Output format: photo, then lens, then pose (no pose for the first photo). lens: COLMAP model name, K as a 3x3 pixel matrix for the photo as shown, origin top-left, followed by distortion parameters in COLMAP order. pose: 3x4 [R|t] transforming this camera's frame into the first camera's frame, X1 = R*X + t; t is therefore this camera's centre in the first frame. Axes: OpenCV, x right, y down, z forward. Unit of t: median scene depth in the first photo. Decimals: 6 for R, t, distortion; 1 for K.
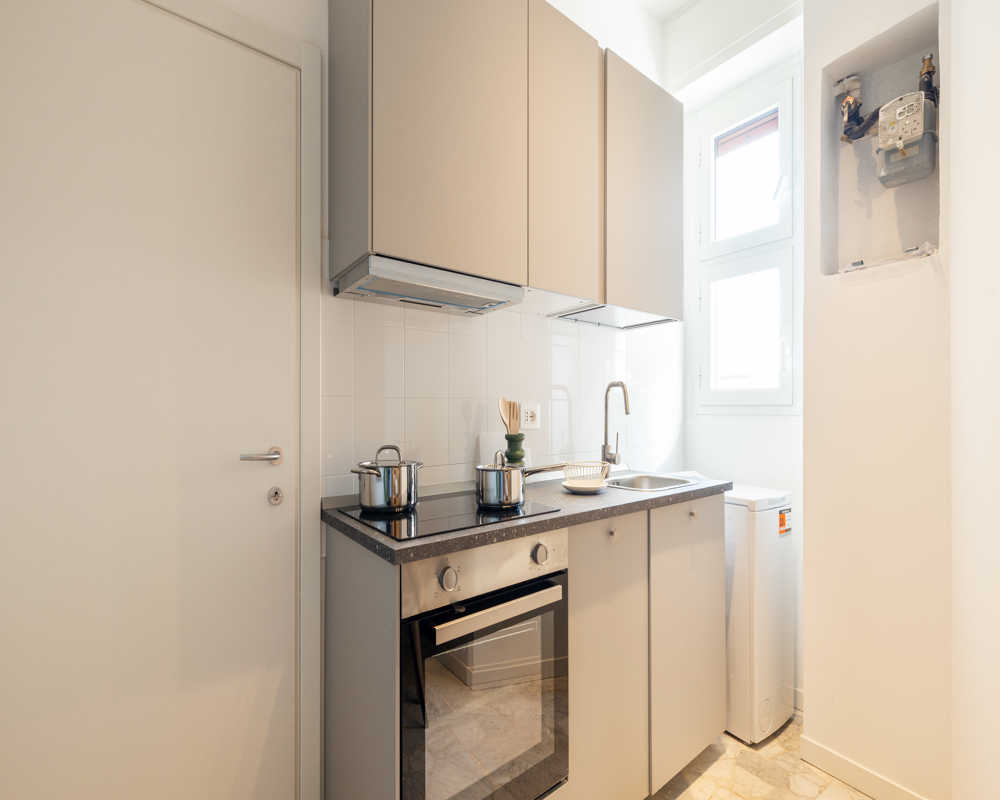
lens RADIAL K [[461.9, 0, 498.7], [0, 461.9, 411.9], [0, 0, 1]] dist [-0.000175, 0.000016]
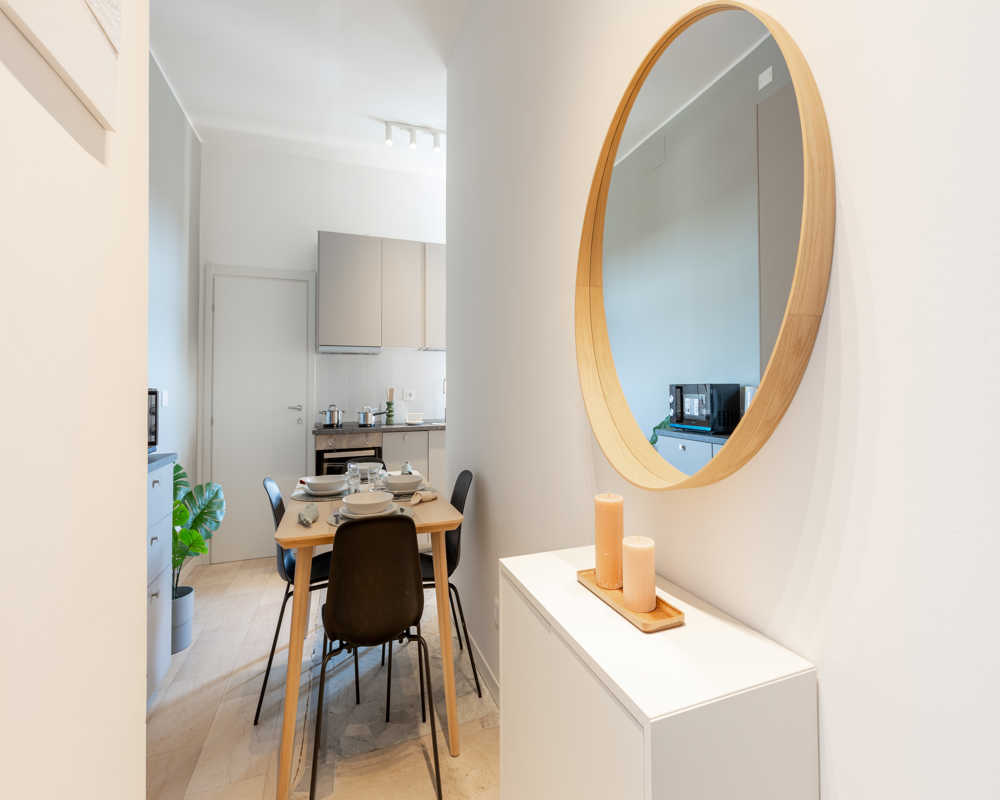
lens RADIAL K [[468.6, 0, 510.3], [0, 468.6, 387.3], [0, 0, 1]] dist [0.001415, 0.000150]
pose [[0.956086, -0.009346, -0.292937, 1.741741], [0.005493, 0.999887, -0.013973, 0.010732], [0.293035, 0.011750, 0.956030, -1.544910]]
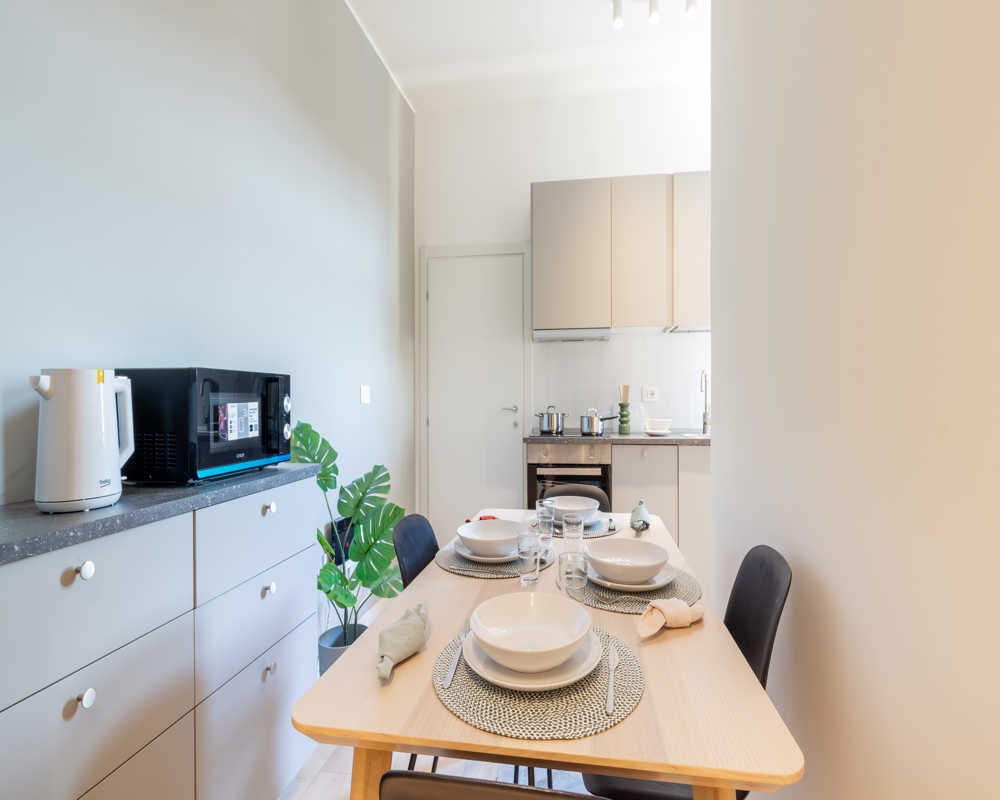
lens RADIAL K [[468.6, 0, 510.3], [0, 468.6, 387.3], [0, 0, 1]] dist [0.001415, 0.000150]
pose [[0.688274, -0.014728, -0.725302, 1.350148], [-0.003427, 0.999717, -0.023552, 0.038399], [0.725443, 0.018695, 0.688028, -0.788070]]
